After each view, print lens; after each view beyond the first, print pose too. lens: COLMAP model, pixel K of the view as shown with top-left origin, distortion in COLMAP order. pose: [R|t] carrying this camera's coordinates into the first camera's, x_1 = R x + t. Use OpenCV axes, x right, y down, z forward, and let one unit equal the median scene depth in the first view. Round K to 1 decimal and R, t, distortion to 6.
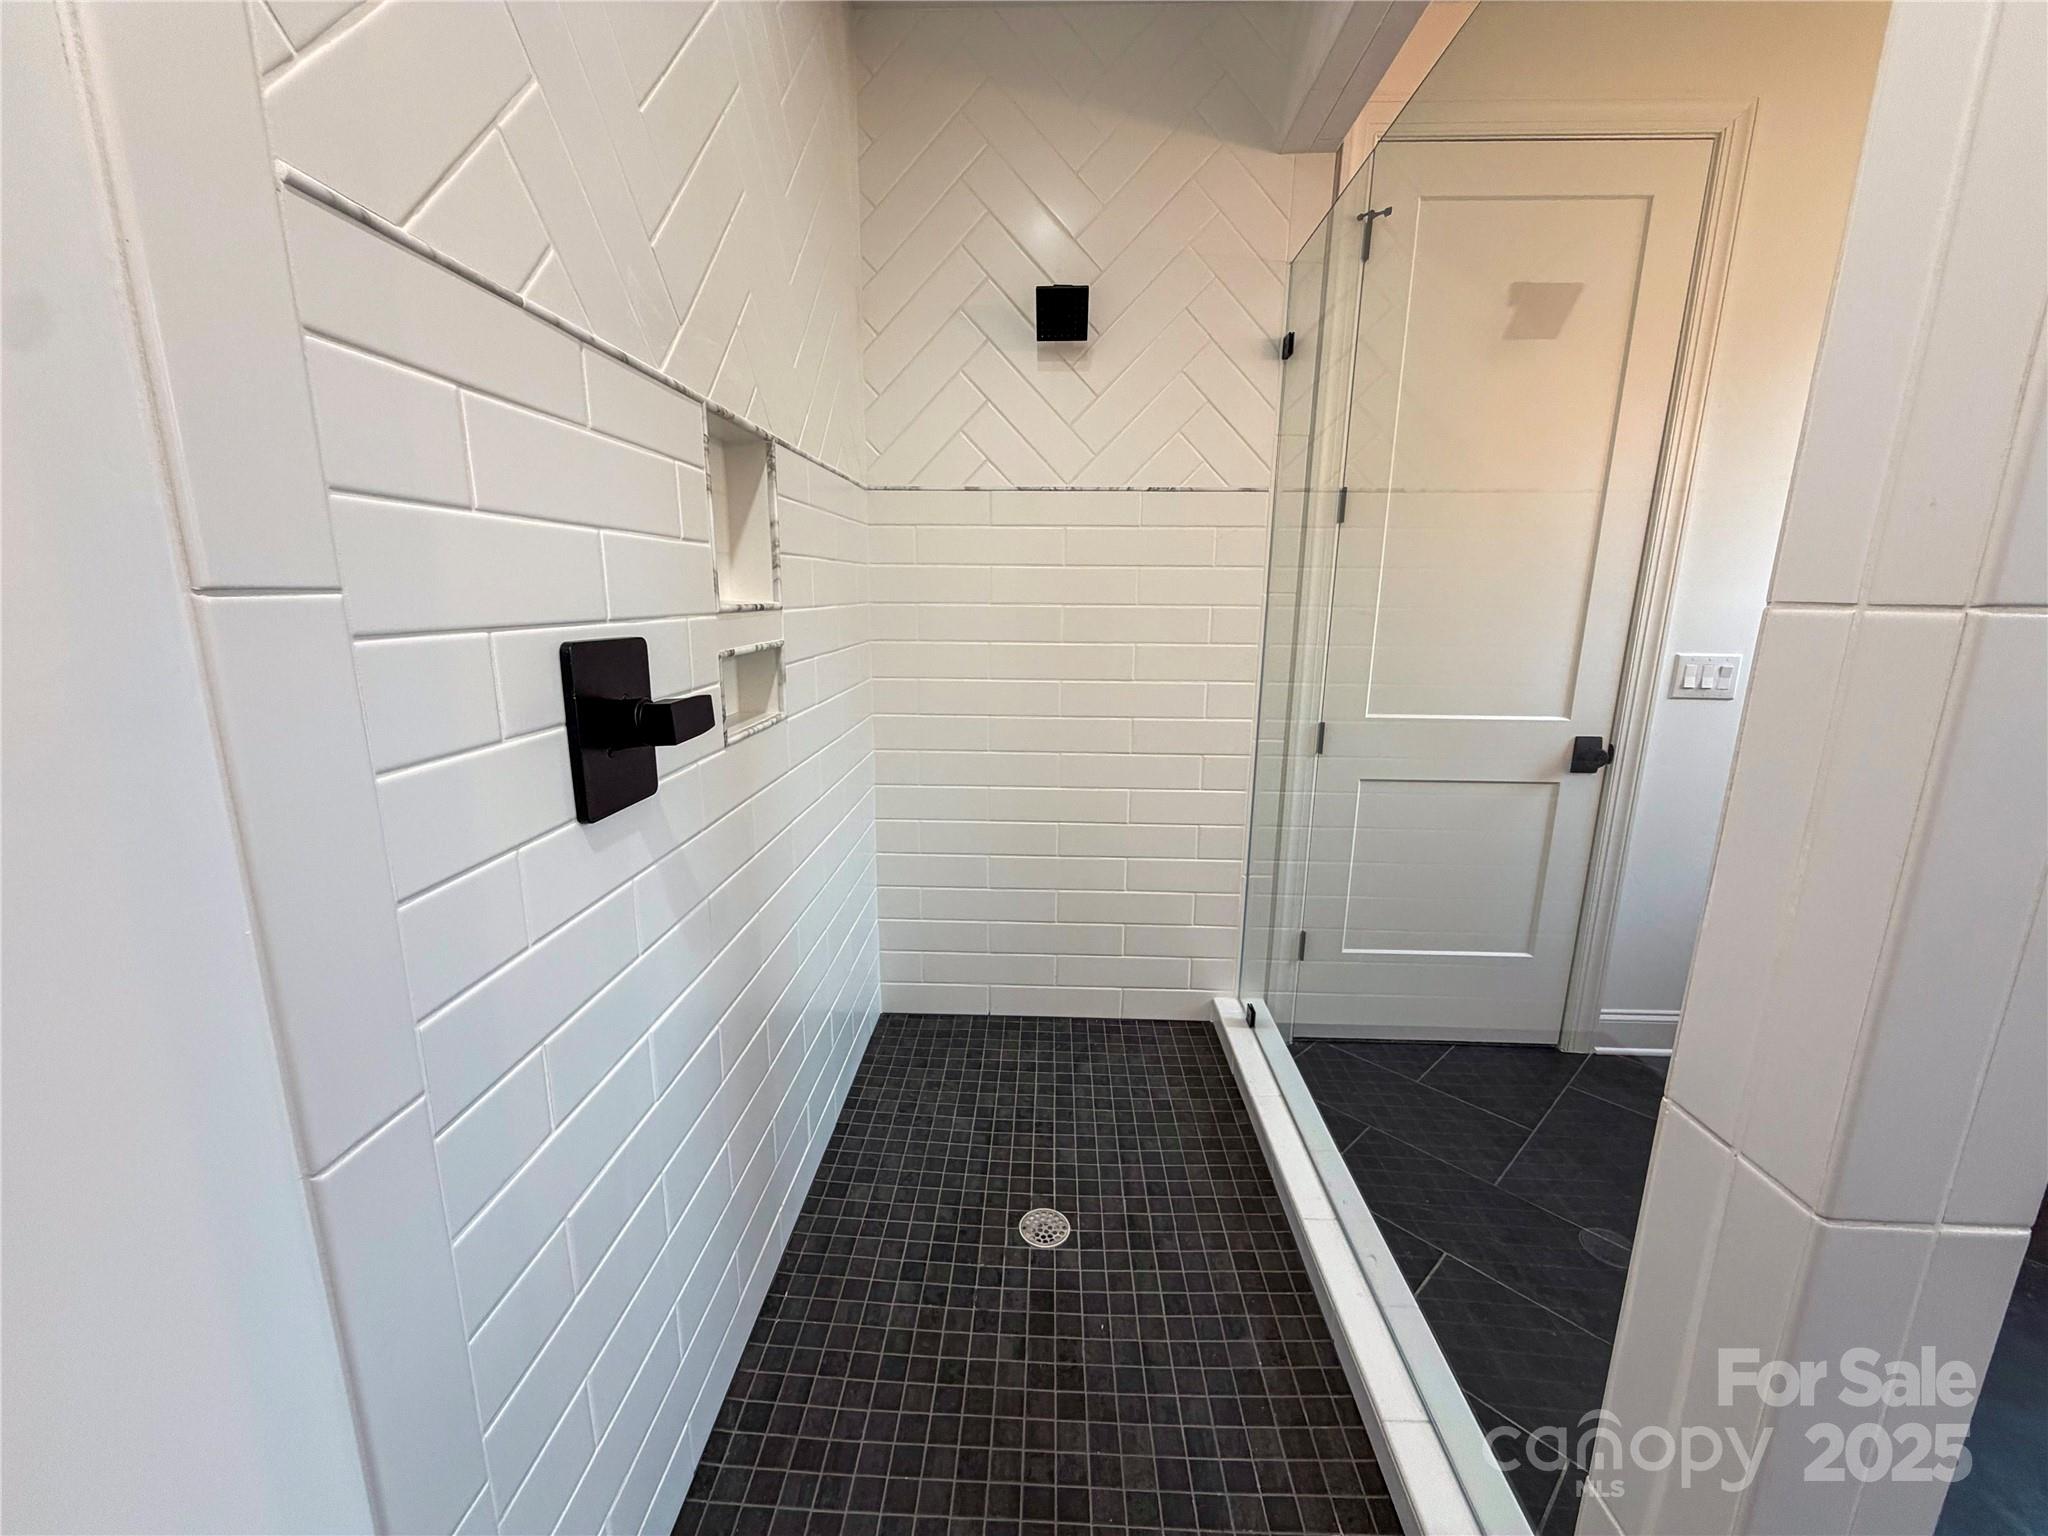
lens RADIAL K [[819.8, 0, 1017.7], [0, 819.8, 774.7], [0, 0, 1]] dist [-0.000625, -0.000369]
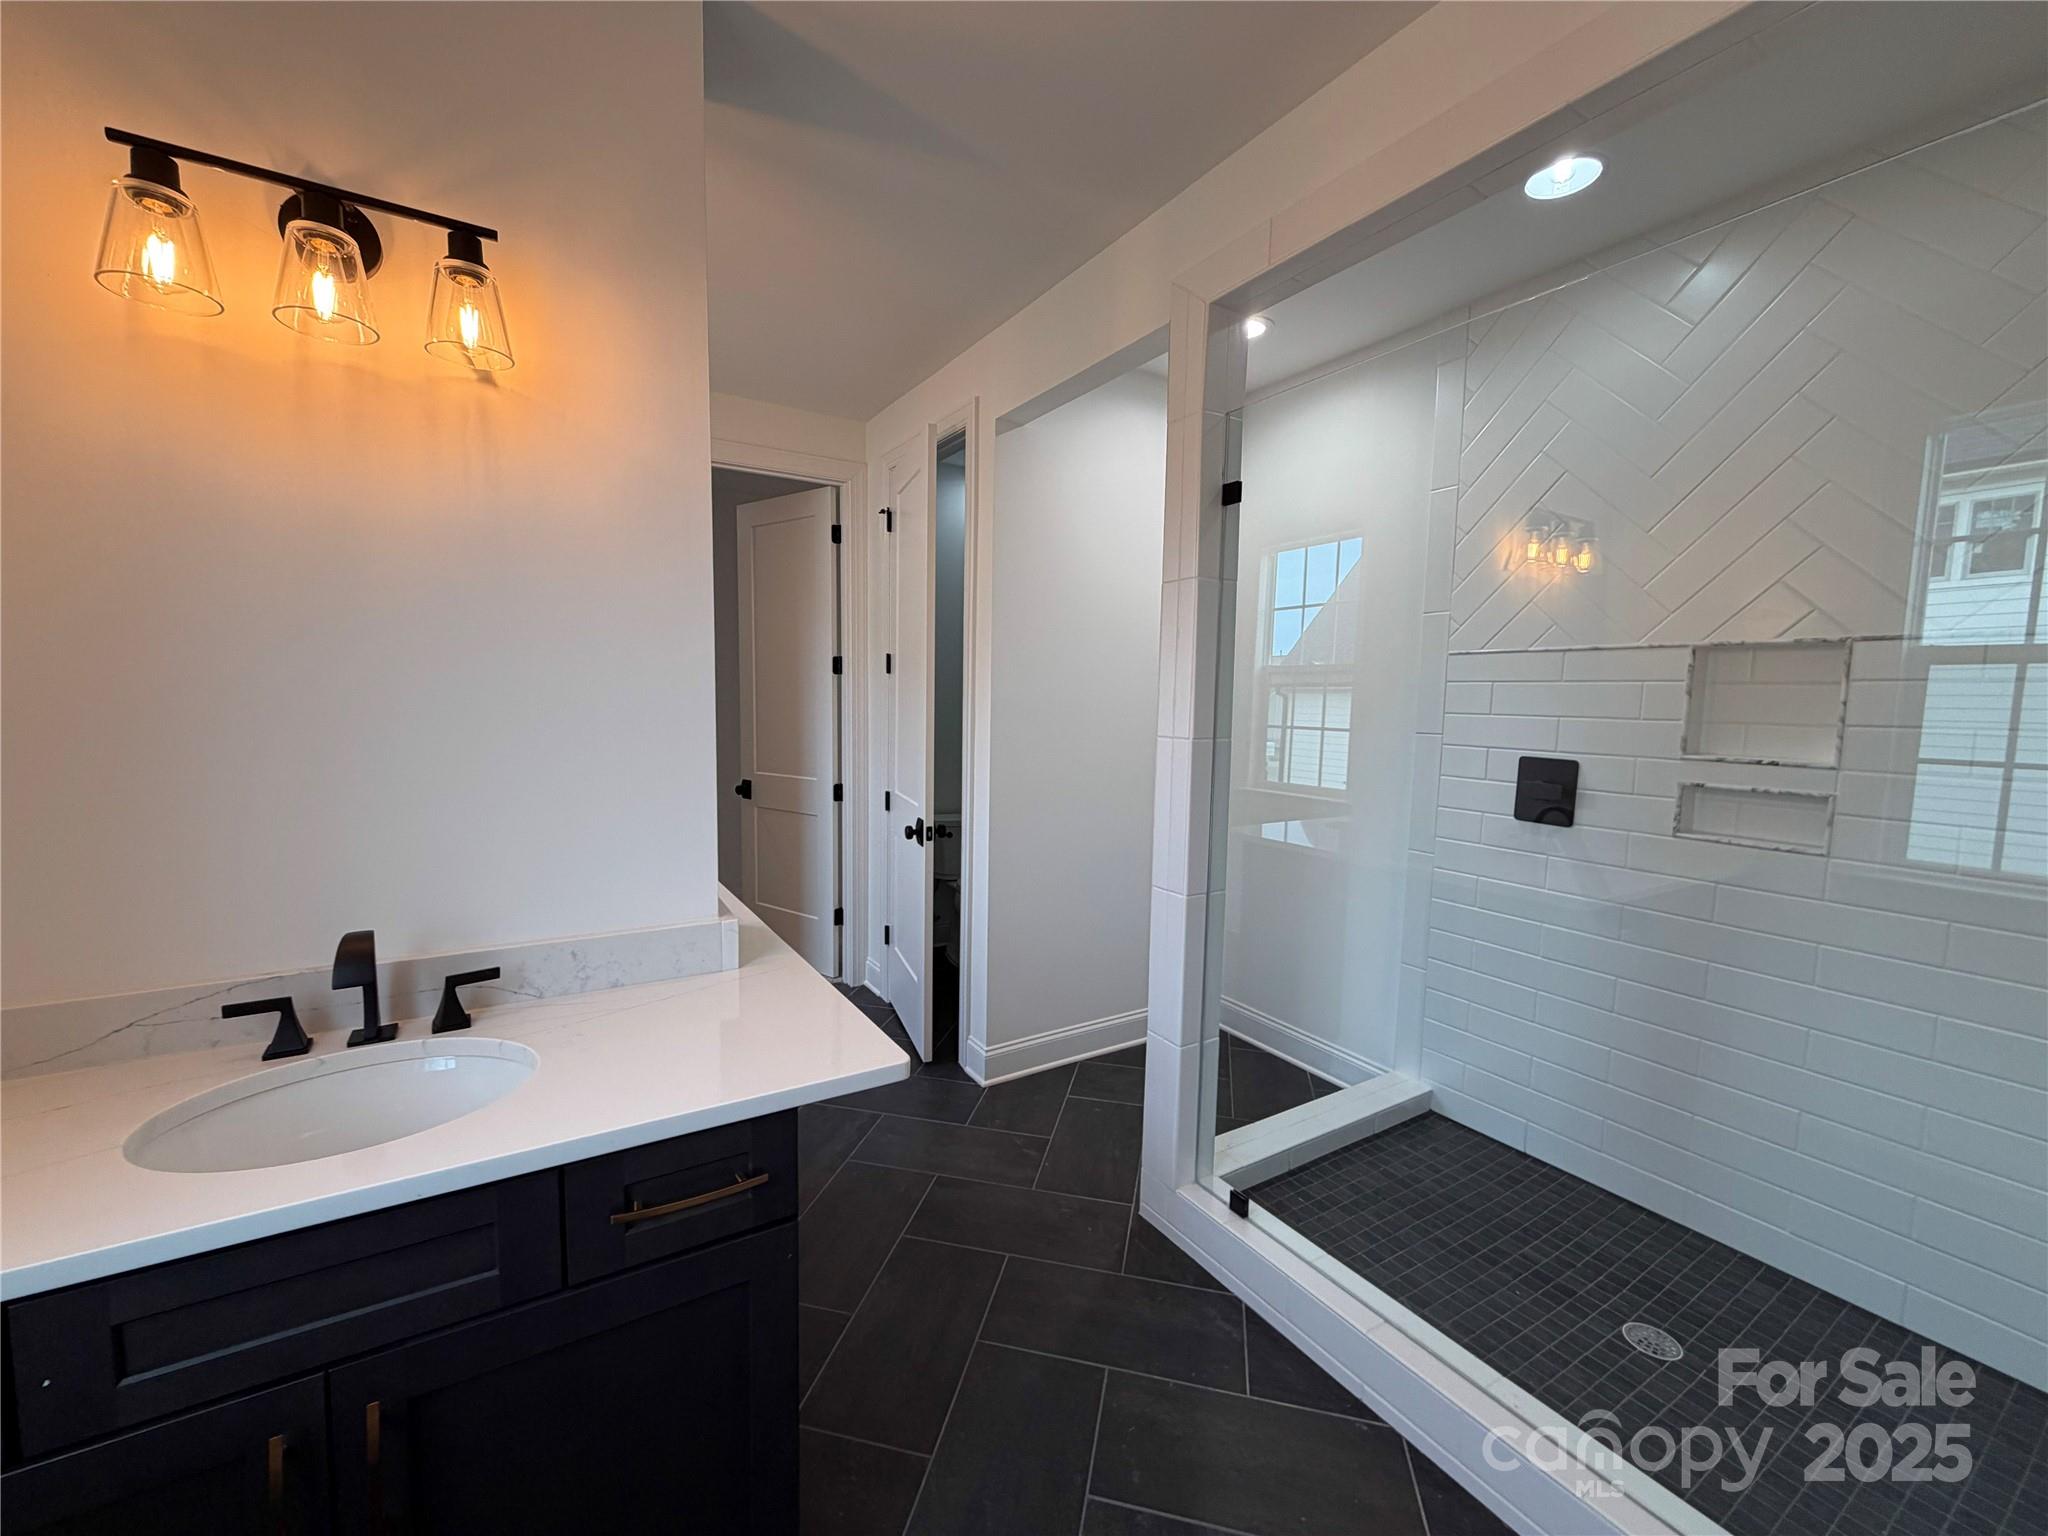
lens RADIAL K [[819.8, 0, 1017.7], [0, 819.8, 774.7], [0, 0, 1]] dist [-0.000625, -0.000369]
pose [[-0.832396, 0.026964, -0.553525, 1.419657], [-0.147699, 0.951894, 0.268482, -0.339466], [0.534137, 0.305239, -0.788370, 1.299960]]
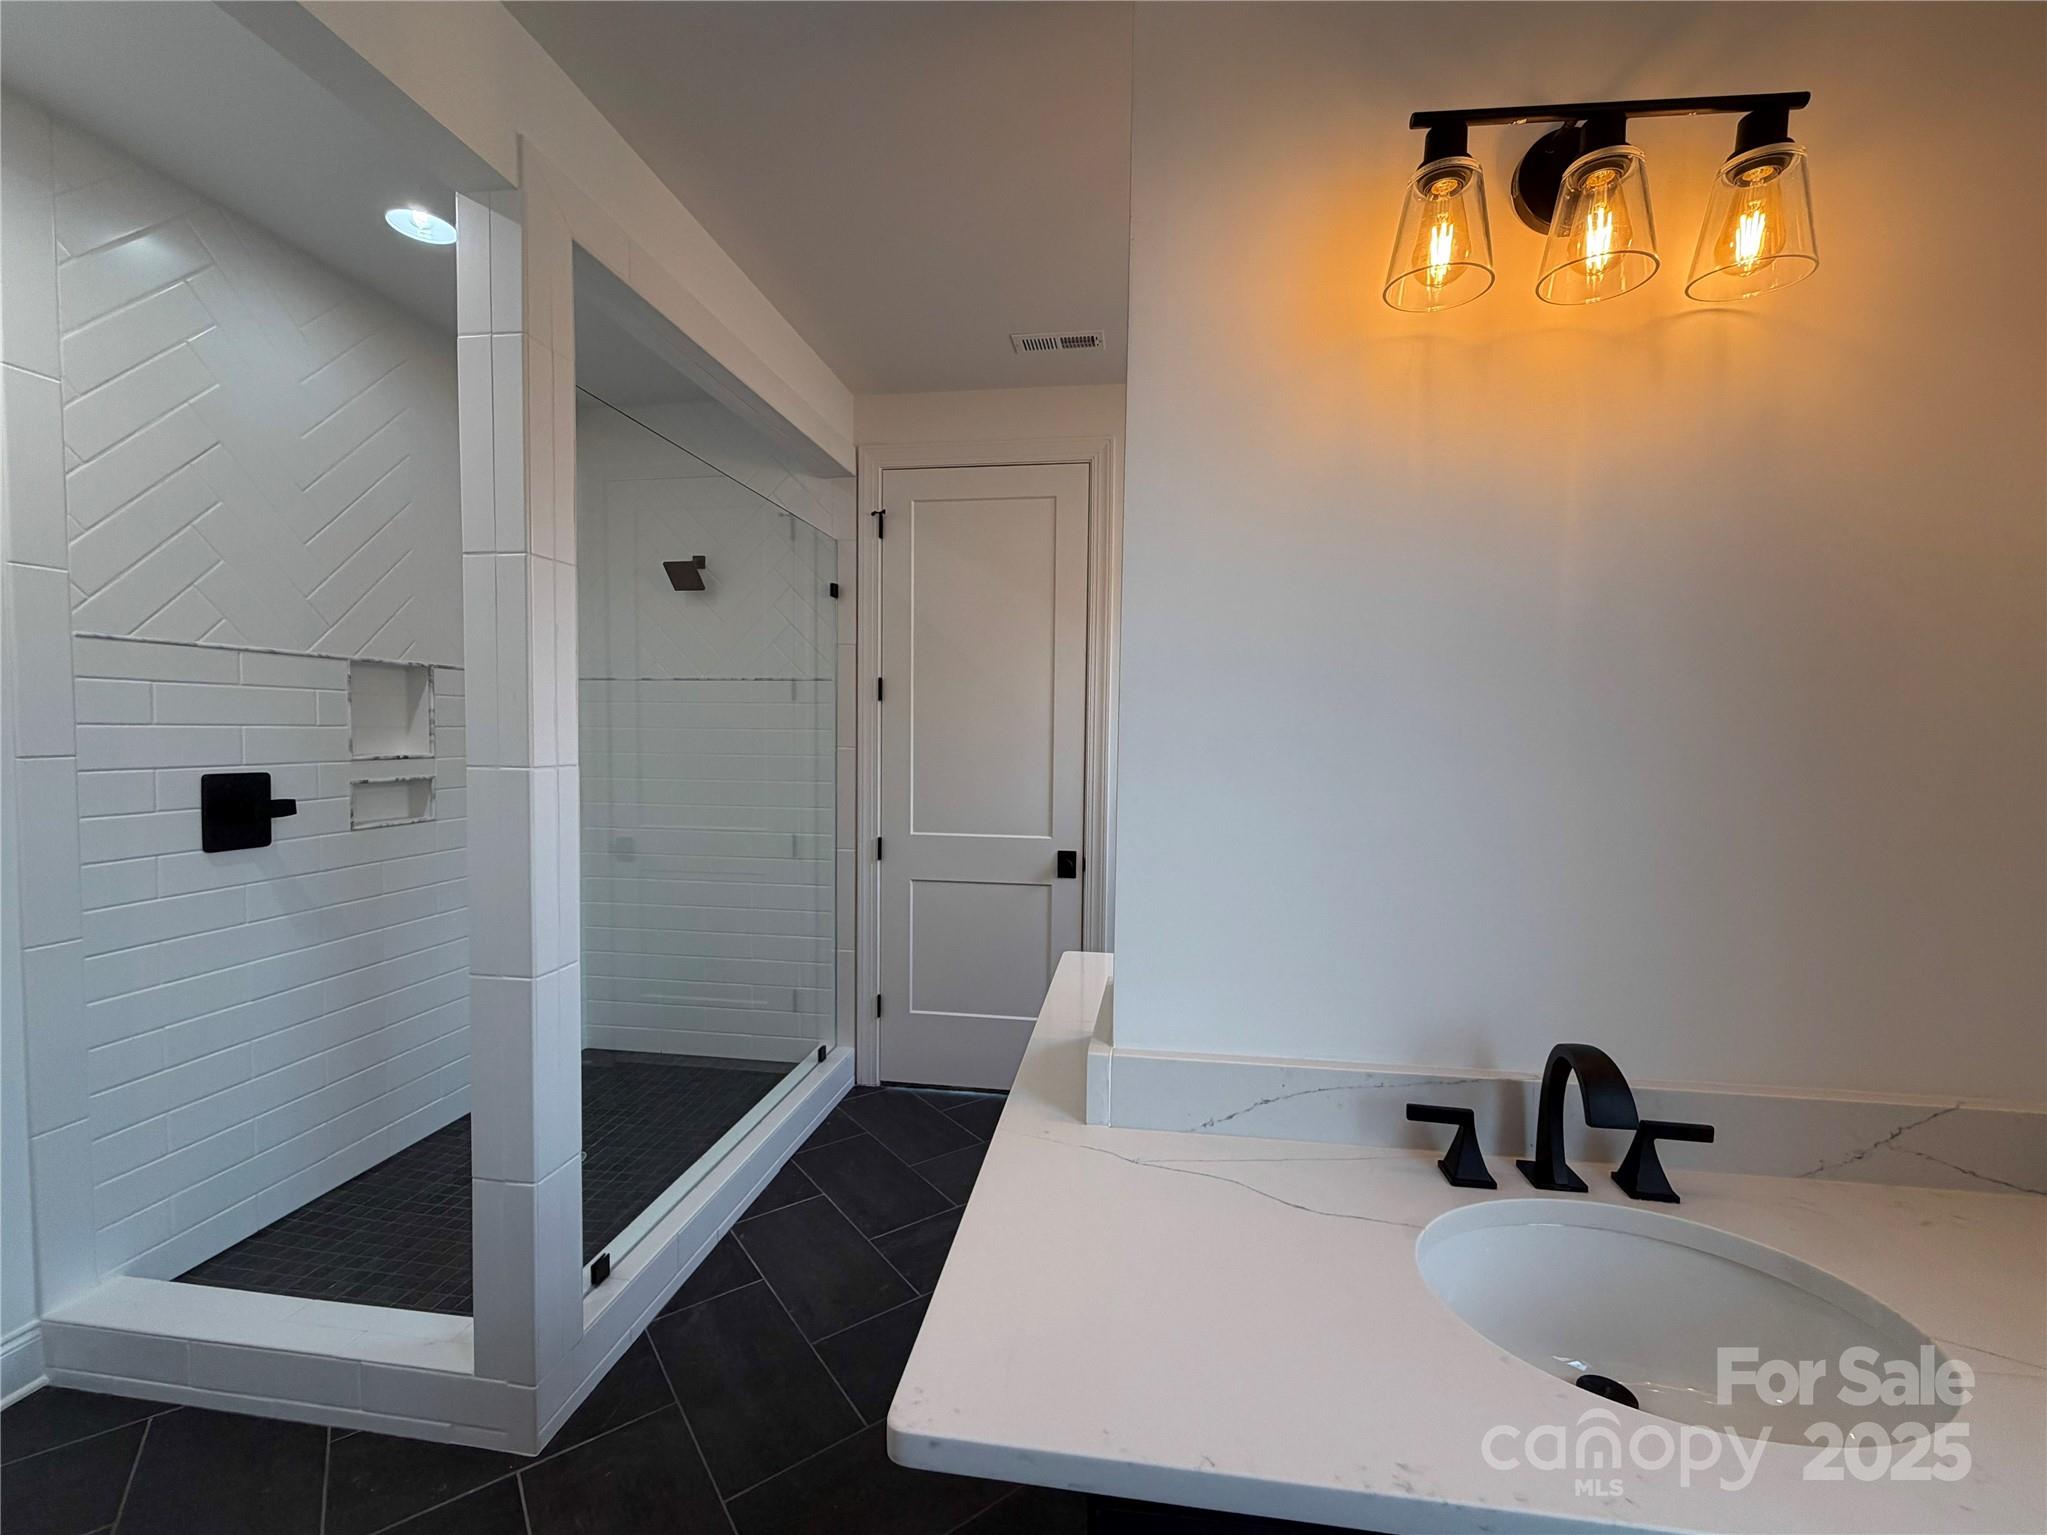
lens RADIAL K [[871.1, 0, 1017.5], [0, 871.1, 772.6], [0, 0, 1]] dist [-0.000388, -0.000185]
pose [[0.992945, 0.009051, -0.118229, 1.156905], [-0.029103, 0.985186, -0.169000, 0.107700], [0.114948, 0.171248, 0.978499, -0.669553]]
